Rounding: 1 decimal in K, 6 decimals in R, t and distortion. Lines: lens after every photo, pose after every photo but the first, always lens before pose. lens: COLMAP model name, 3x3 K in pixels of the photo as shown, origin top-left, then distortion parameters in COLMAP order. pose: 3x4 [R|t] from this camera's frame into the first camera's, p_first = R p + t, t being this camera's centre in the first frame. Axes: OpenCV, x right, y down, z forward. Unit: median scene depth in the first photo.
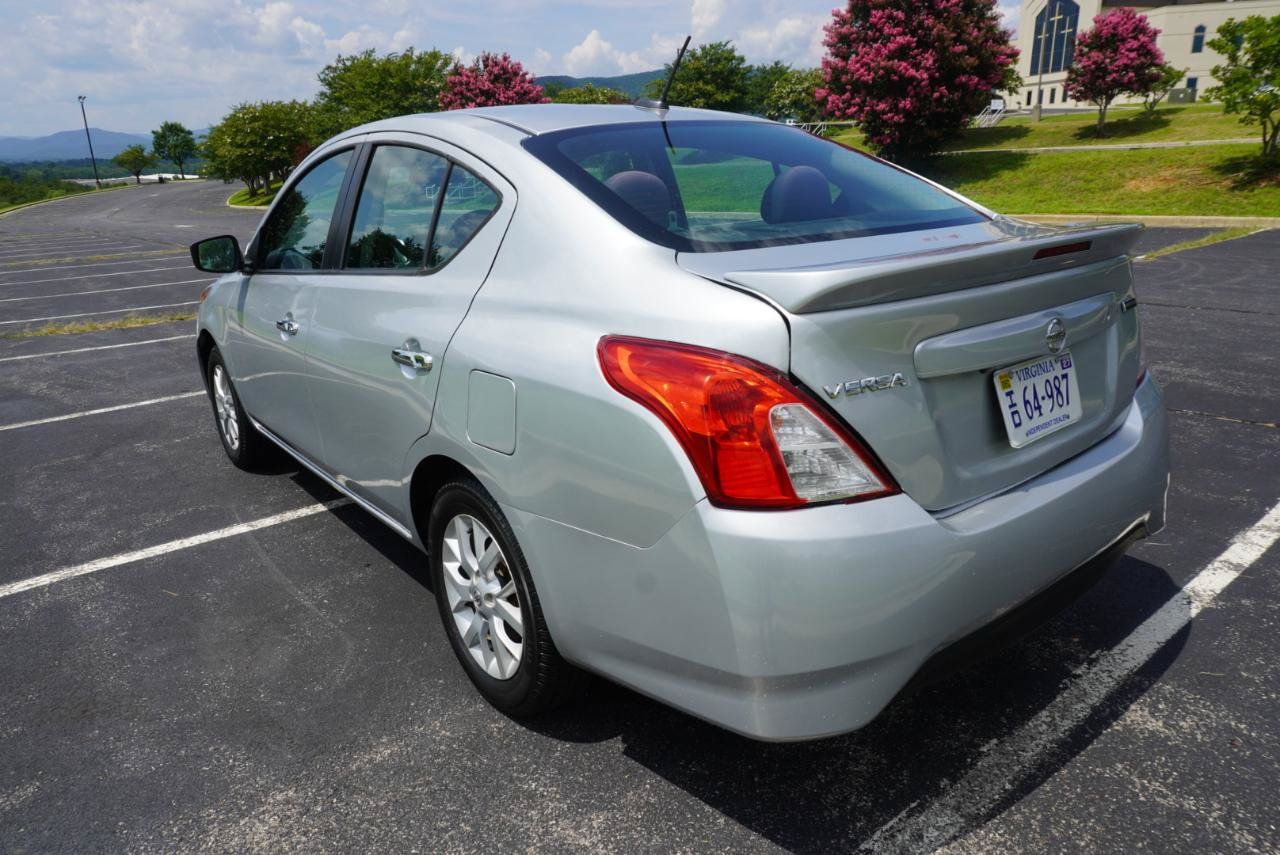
lens RADIAL K [[852.0, 0, 643.3], [0, 852.0, 426.6], [0, 0, 1]] dist [-0.042405, 0.027192]
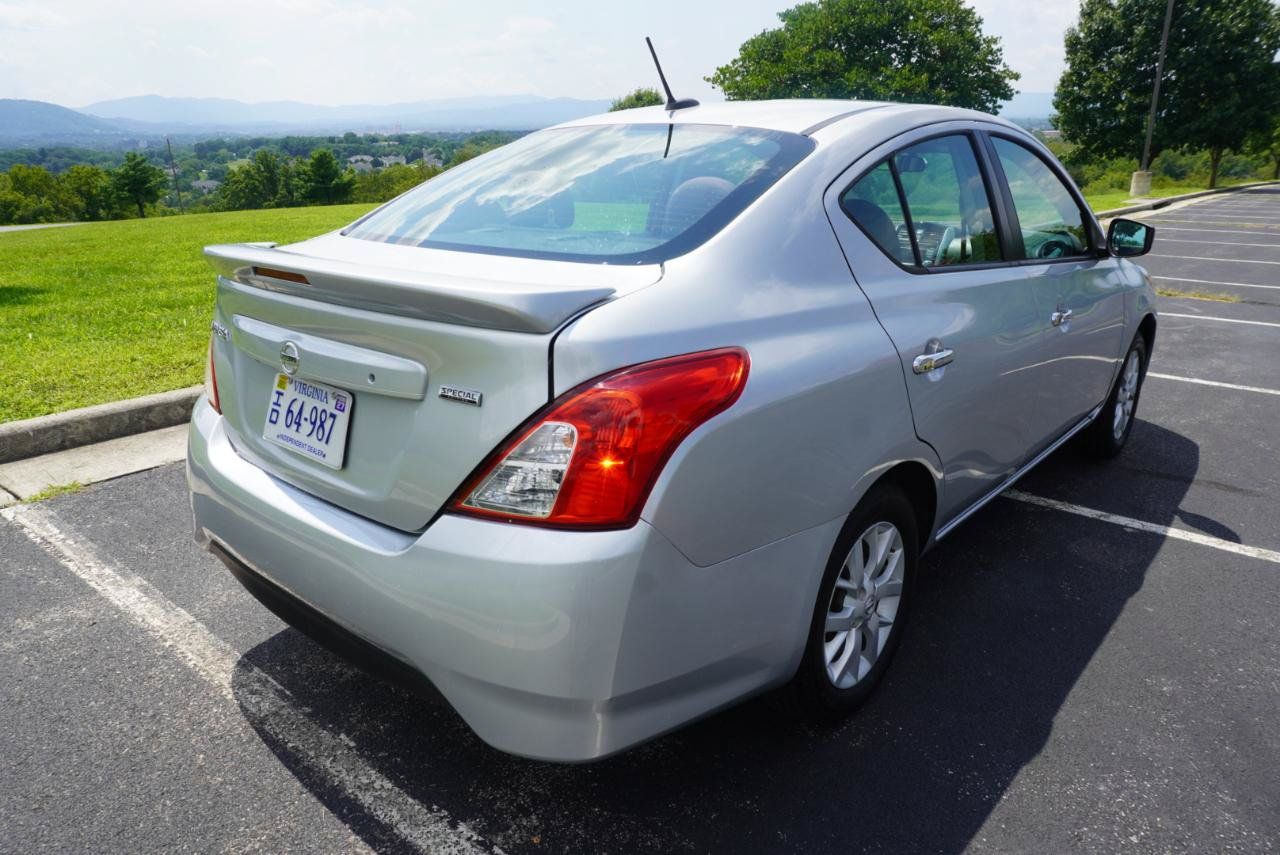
lens RADIAL K [[852.0, 0, 639.5], [0, 852.0, 422.0], [0, 0, 1]] dist [-0.042405, 0.027192]
pose [[0.185633, 0.333686, -0.924226, 0.128953], [-0.291810, 0.916862, 0.272417, -0.036813], [0.938290, 0.219129, 0.267573, 0.095608]]
